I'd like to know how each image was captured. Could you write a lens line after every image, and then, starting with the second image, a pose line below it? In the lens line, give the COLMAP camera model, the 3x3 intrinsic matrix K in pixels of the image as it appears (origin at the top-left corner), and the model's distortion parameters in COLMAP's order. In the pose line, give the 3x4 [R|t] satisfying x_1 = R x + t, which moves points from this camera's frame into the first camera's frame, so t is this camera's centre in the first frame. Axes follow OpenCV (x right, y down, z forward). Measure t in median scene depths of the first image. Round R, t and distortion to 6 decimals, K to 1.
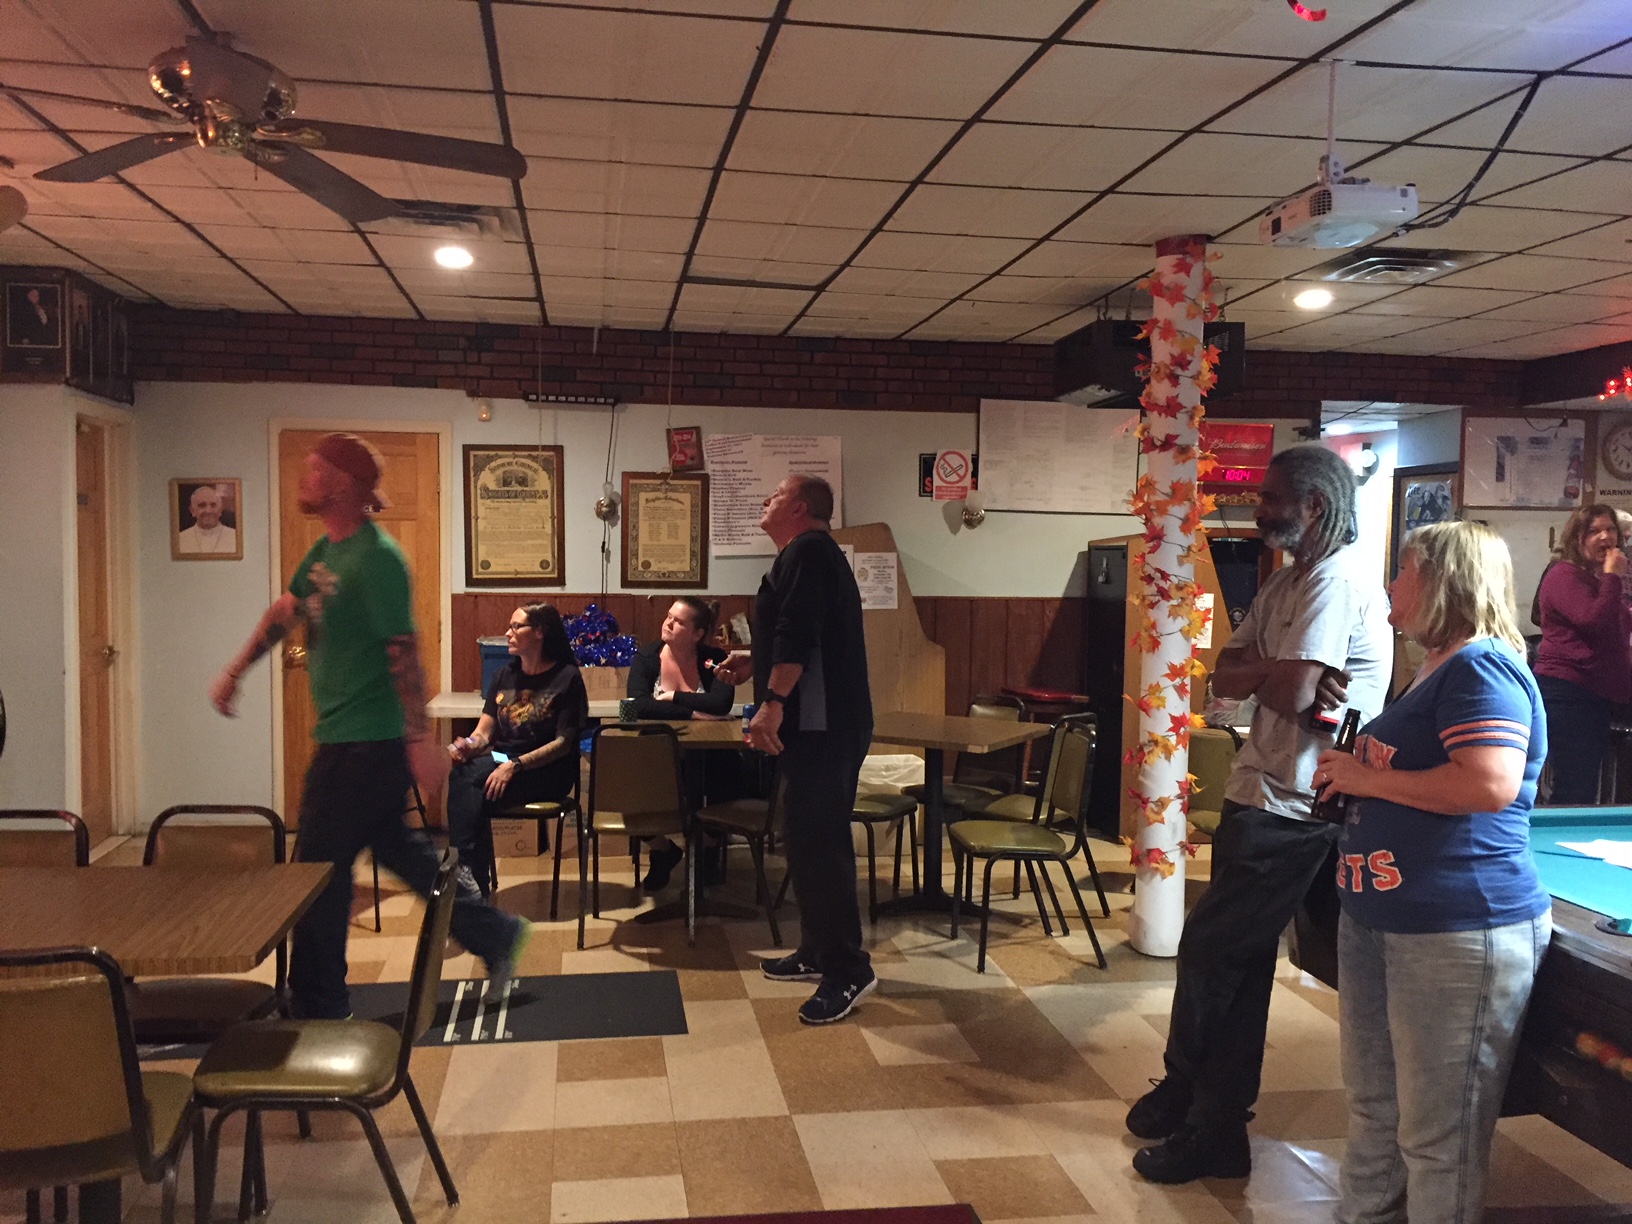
lens RADIAL K [[1383.8, 0, 809.8], [0, 1383.8, 602.5], [0, 0, 1]] dist [0.082637, -0.112985]
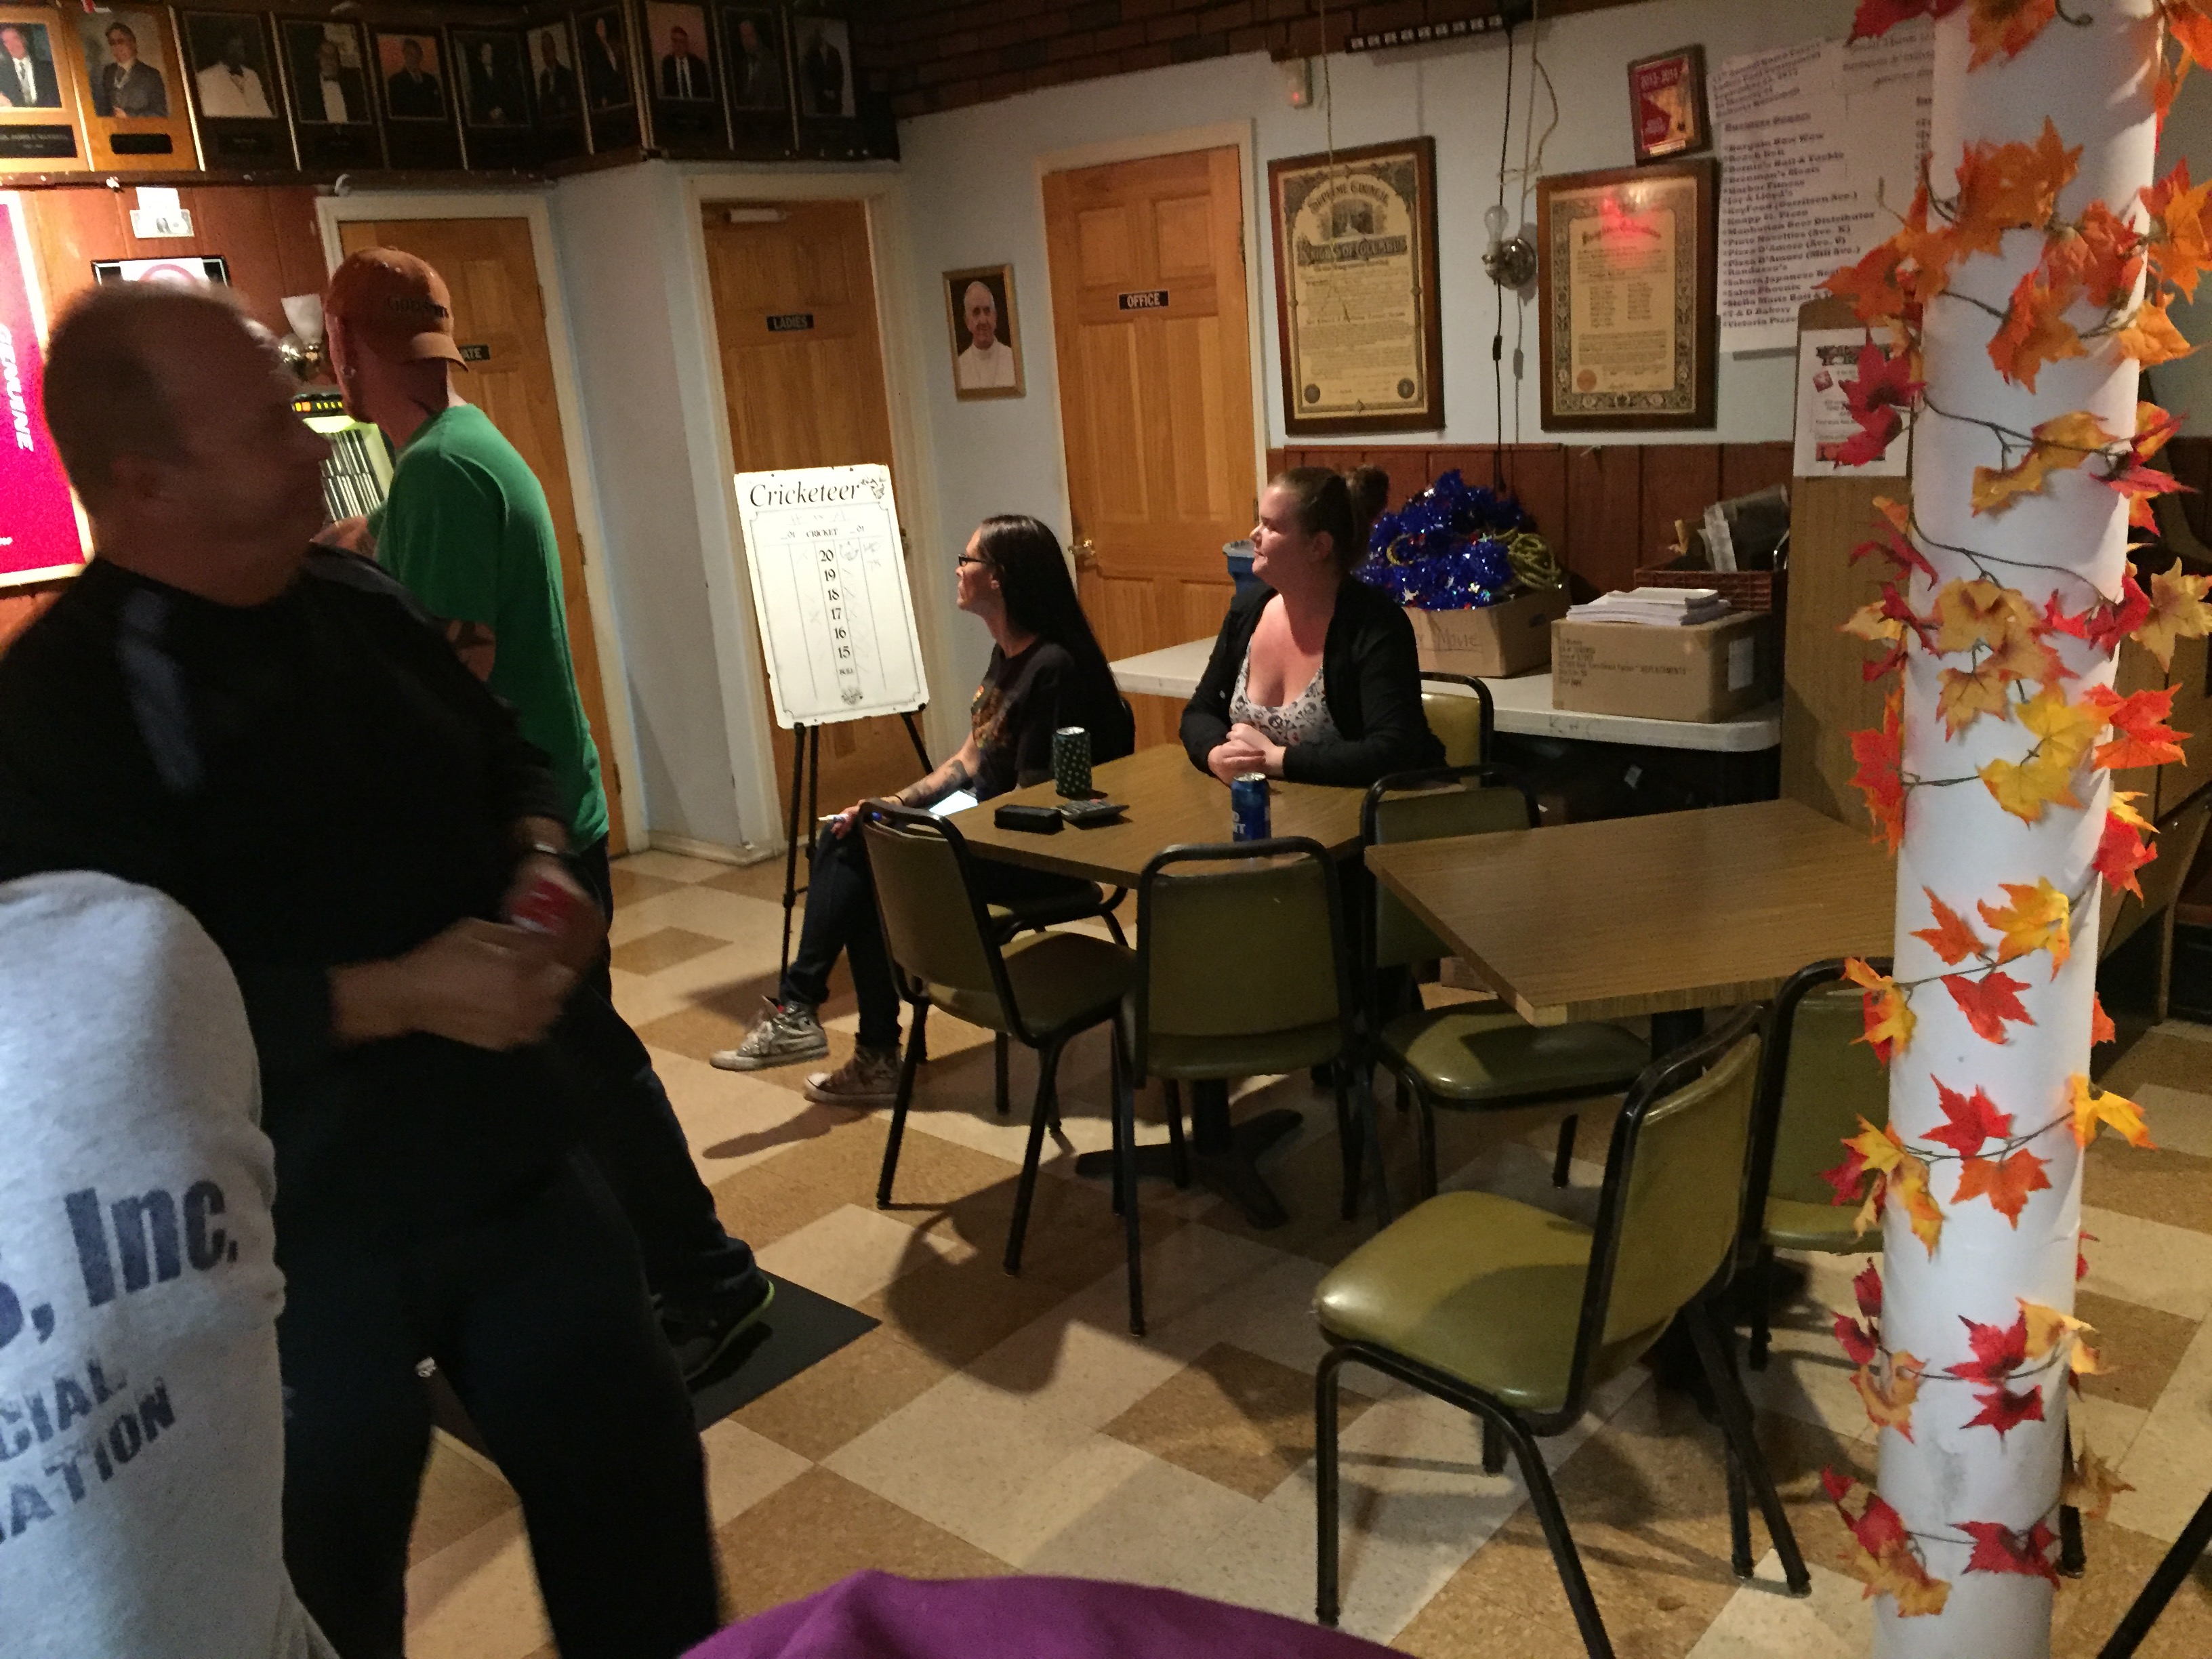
lens RADIAL K [[1877.6, 0, 1065.0], [0, 1877.6, 834.2], [0, 0, 1]] dist [0.073549, -0.112107]
pose [[0.636044, 0.151614, -0.756611, 0.284015], [0.049913, 0.970371, 0.236408, -0.039214], [0.770037, -0.188130, 0.609631, 0.451727]]
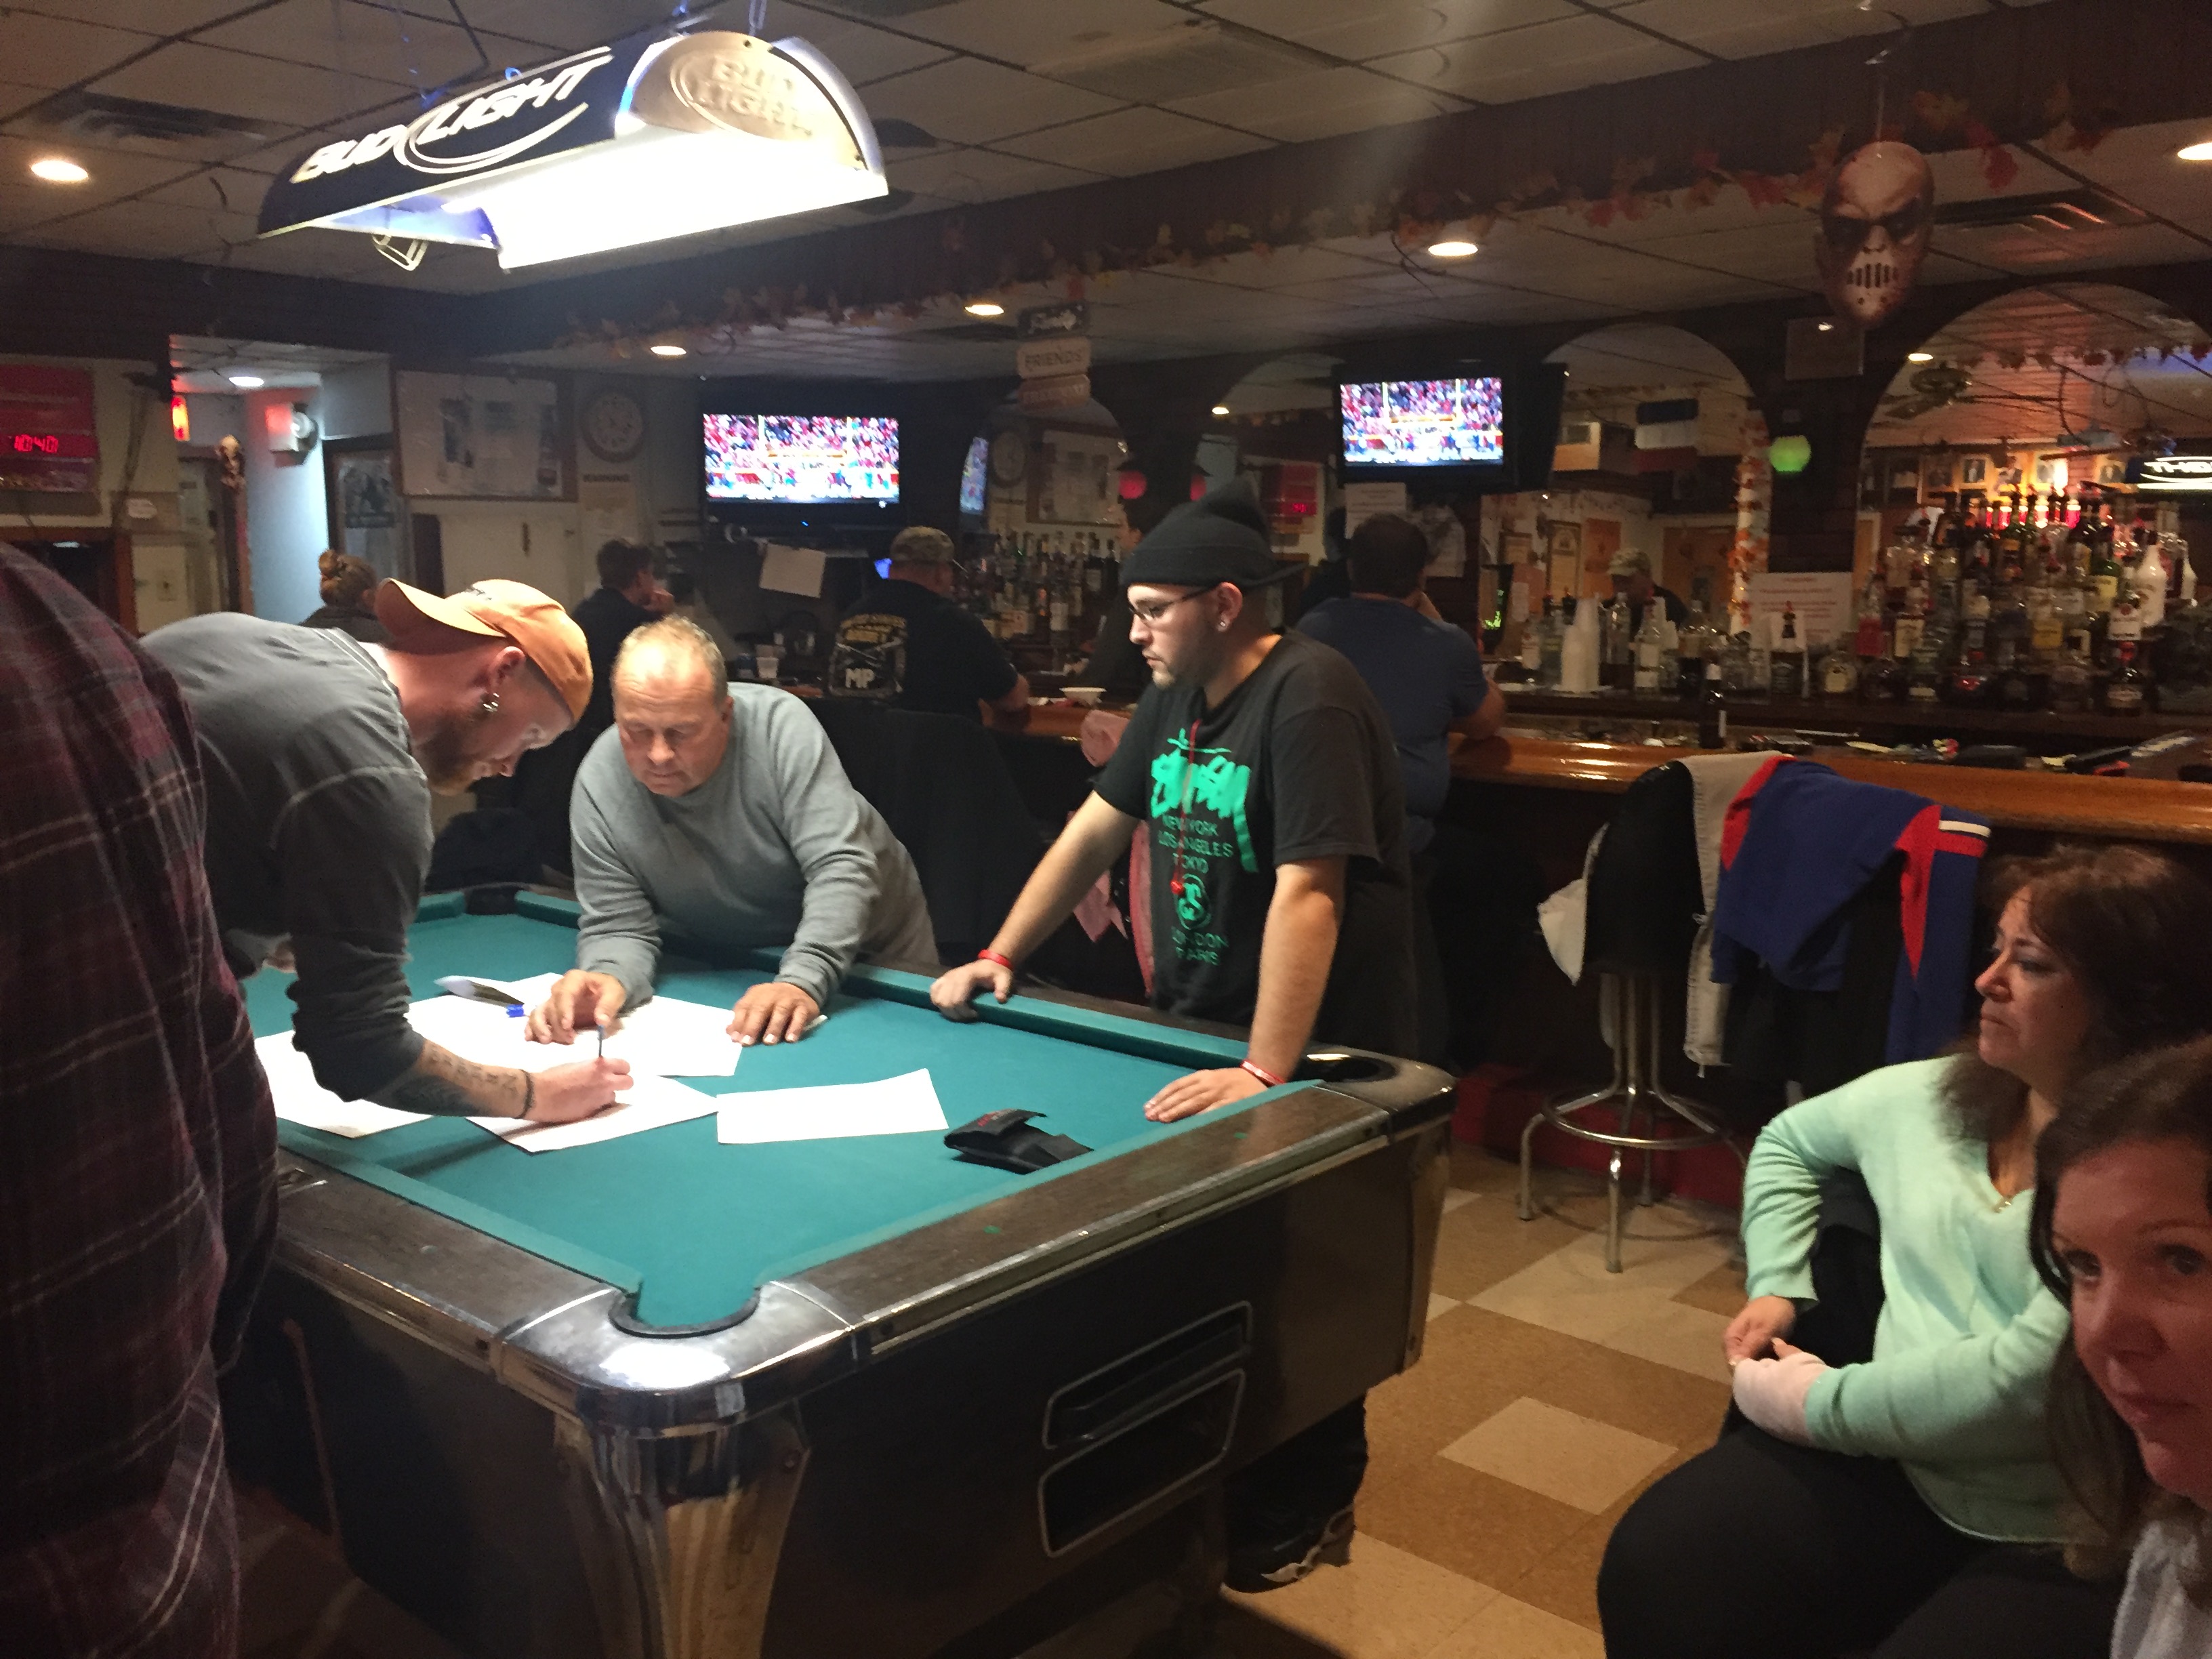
lens RADIAL K [[1875.6, 0, 1097.6], [0, 1875.6, 816.7], [0, 0, 1]] dist [0.082637, -0.112985]
pose [[0.776768, -0.106410, 0.620732, 0.131376], [0.044749, 0.992457, 0.114135, 0.001497], [-0.628195, -0.060880, 0.775671, -0.004920]]
